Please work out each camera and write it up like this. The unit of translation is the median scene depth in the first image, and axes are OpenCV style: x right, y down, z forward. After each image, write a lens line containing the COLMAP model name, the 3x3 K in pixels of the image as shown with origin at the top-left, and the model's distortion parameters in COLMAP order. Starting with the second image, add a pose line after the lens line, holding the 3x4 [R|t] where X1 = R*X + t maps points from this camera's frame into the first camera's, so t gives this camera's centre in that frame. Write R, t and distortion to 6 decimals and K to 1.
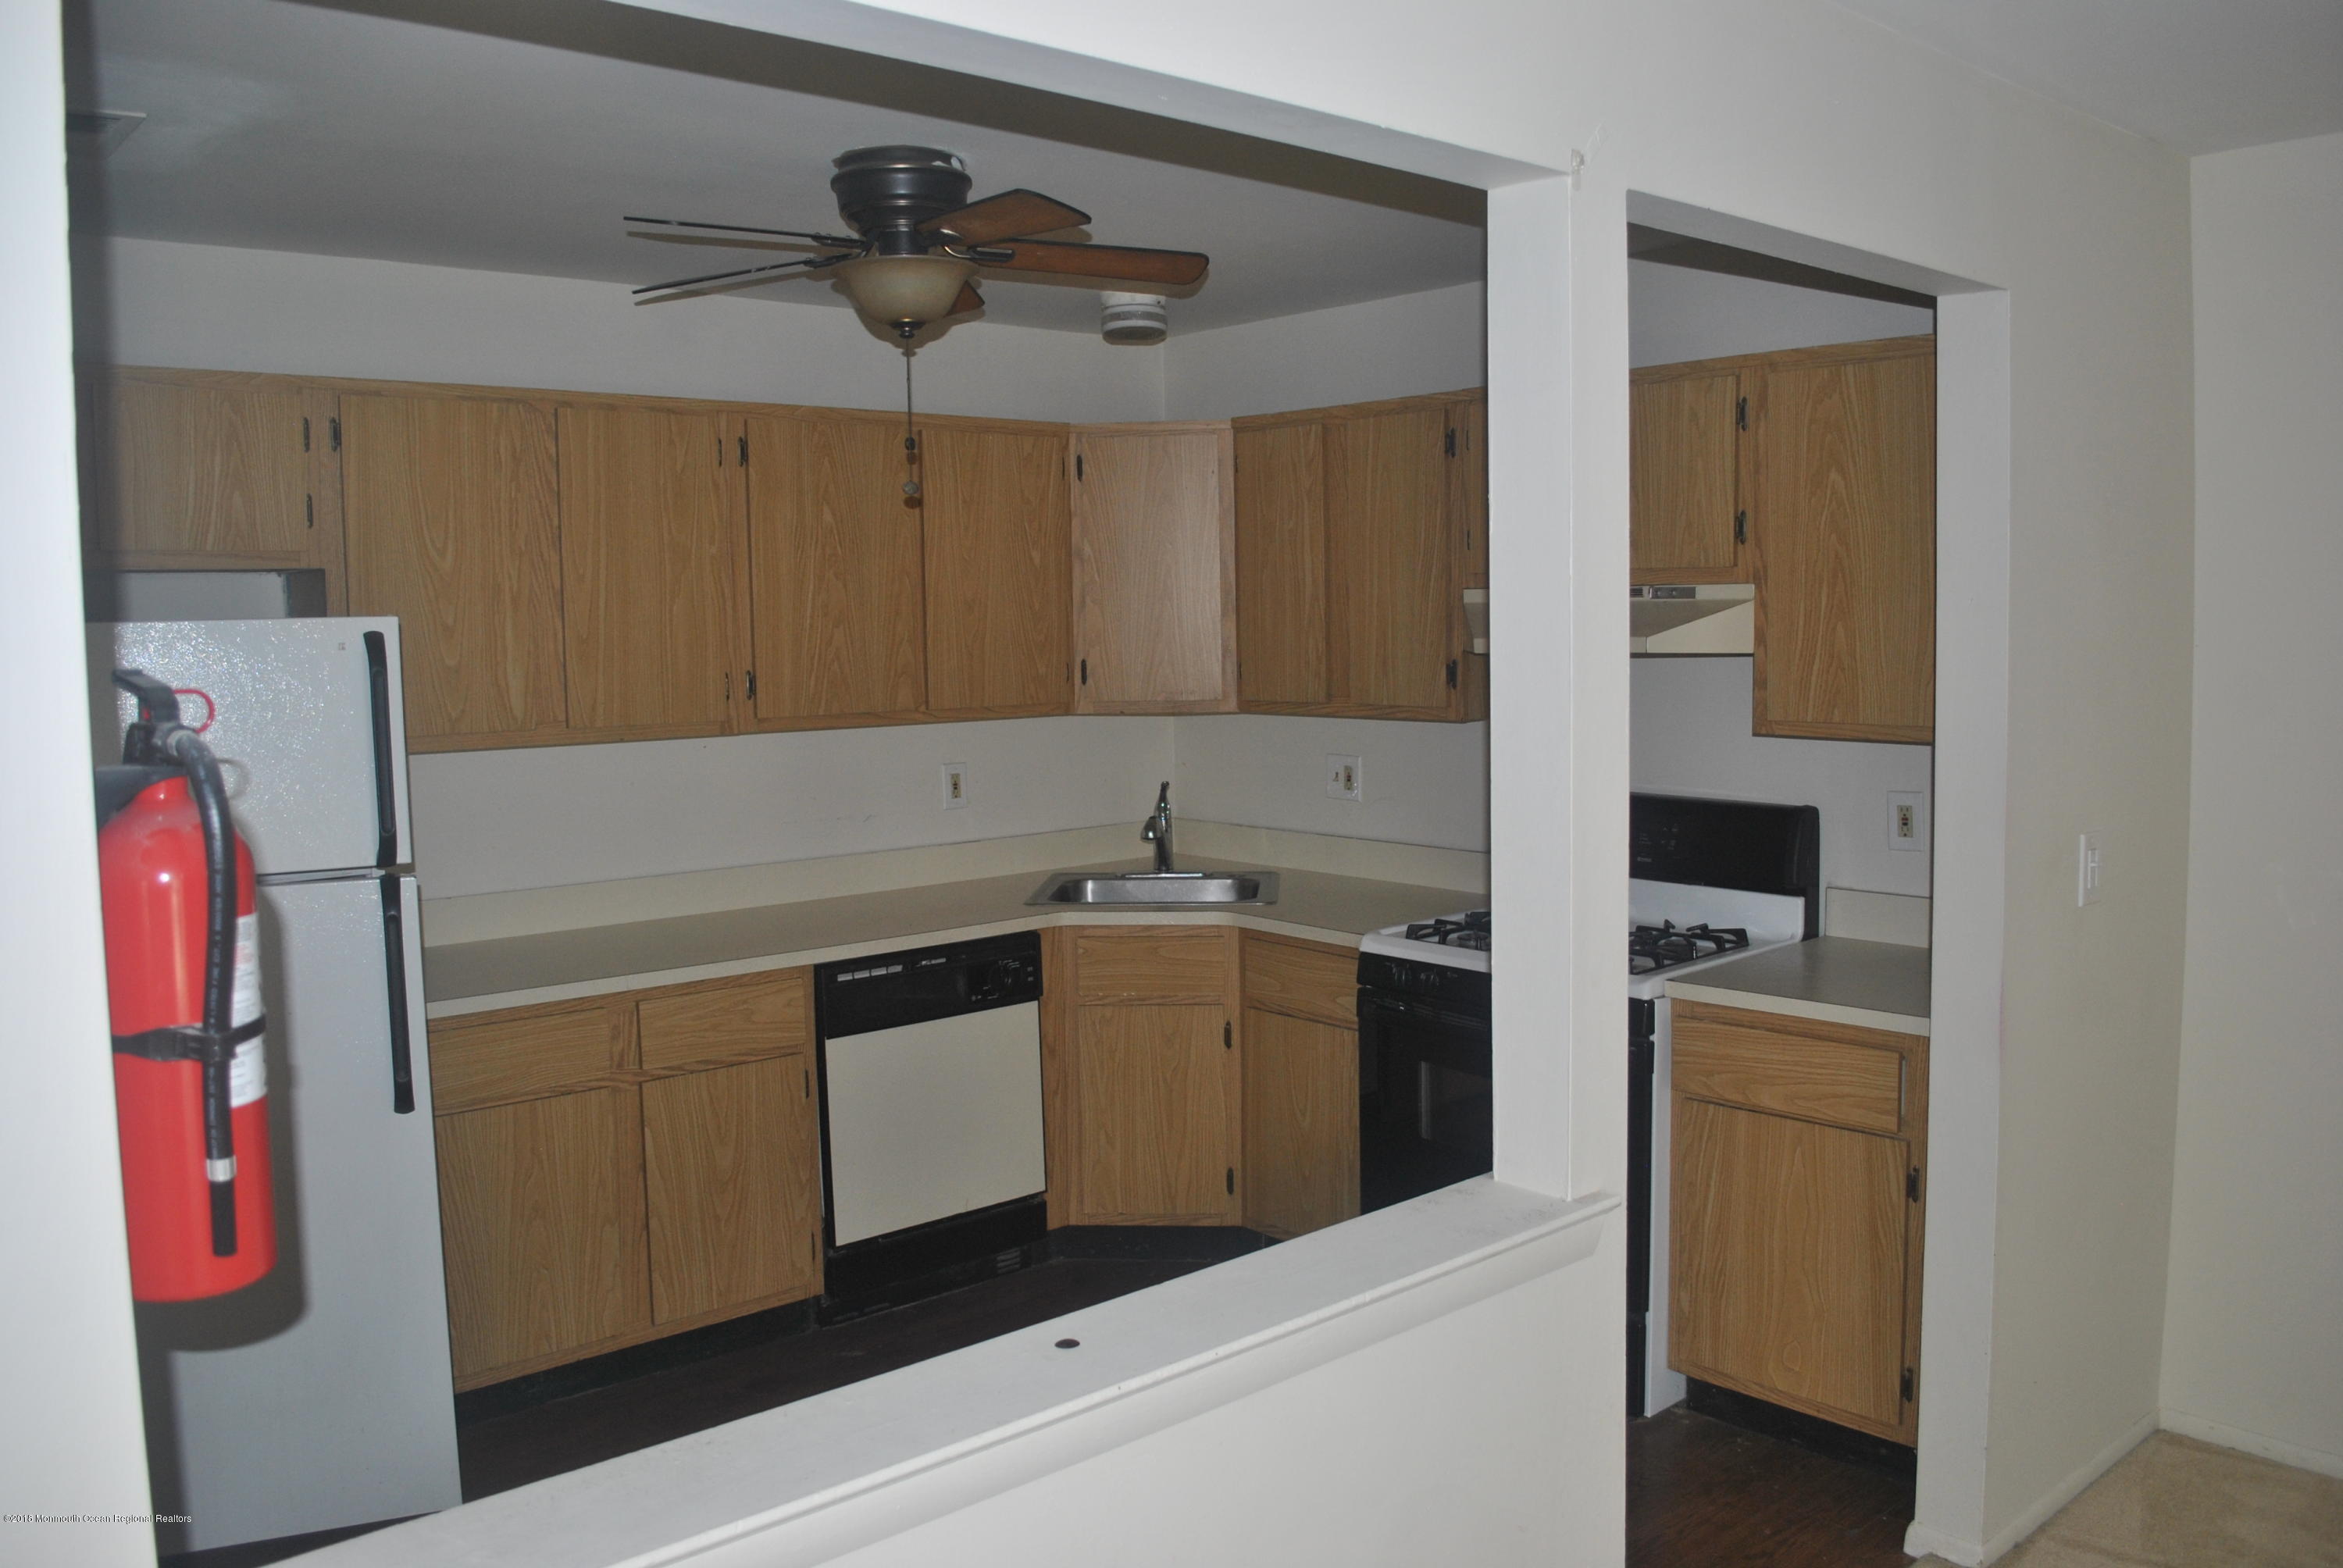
lens RADIAL K [[1852.2, 0, 1177.1], [0, 1852.2, 790.6], [0, 0, 1]] dist [-0.080958, 0.001808]
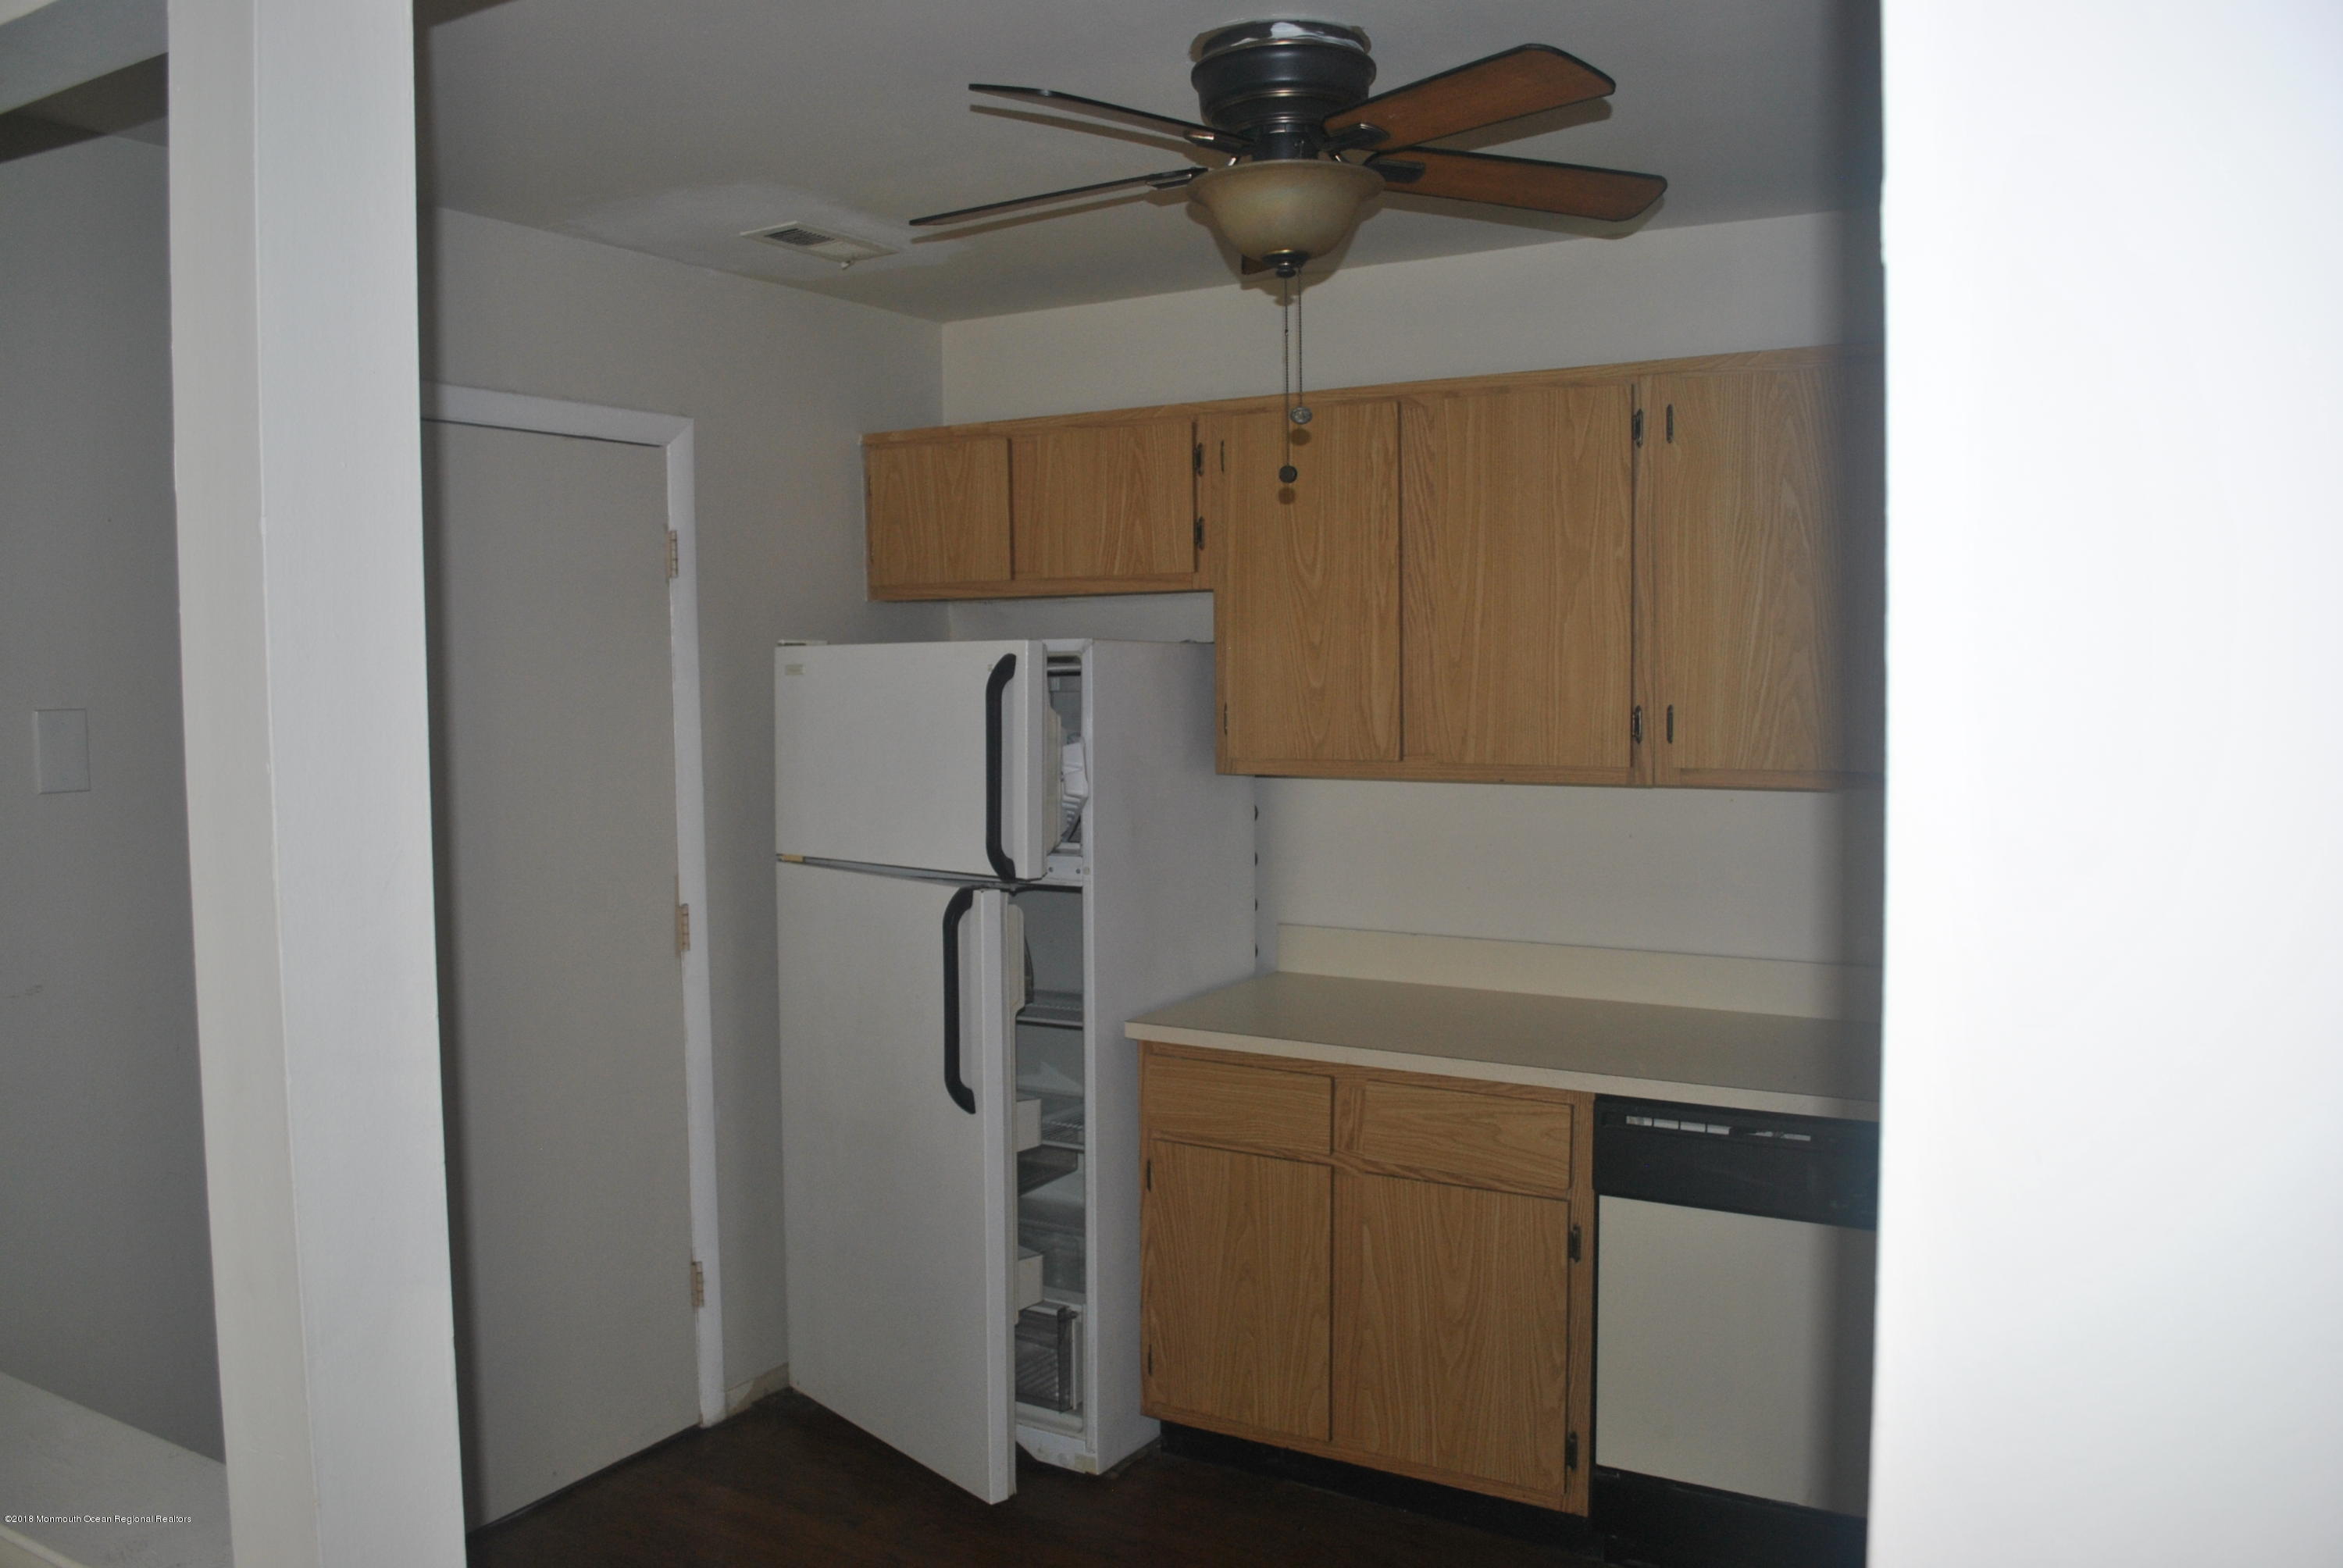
lens RADIAL K [[1852.2, 0, 1174.8], [0, 1852.2, 774.4], [0, 0, 1]] dist [-0.080958, 0.001808]
pose [[0.297014, 0.074693, -0.951947, 0.487372], [-0.079165, 0.995430, 0.053405, -0.066999], [0.951586, 0.059499, 0.301569, 0.624044]]
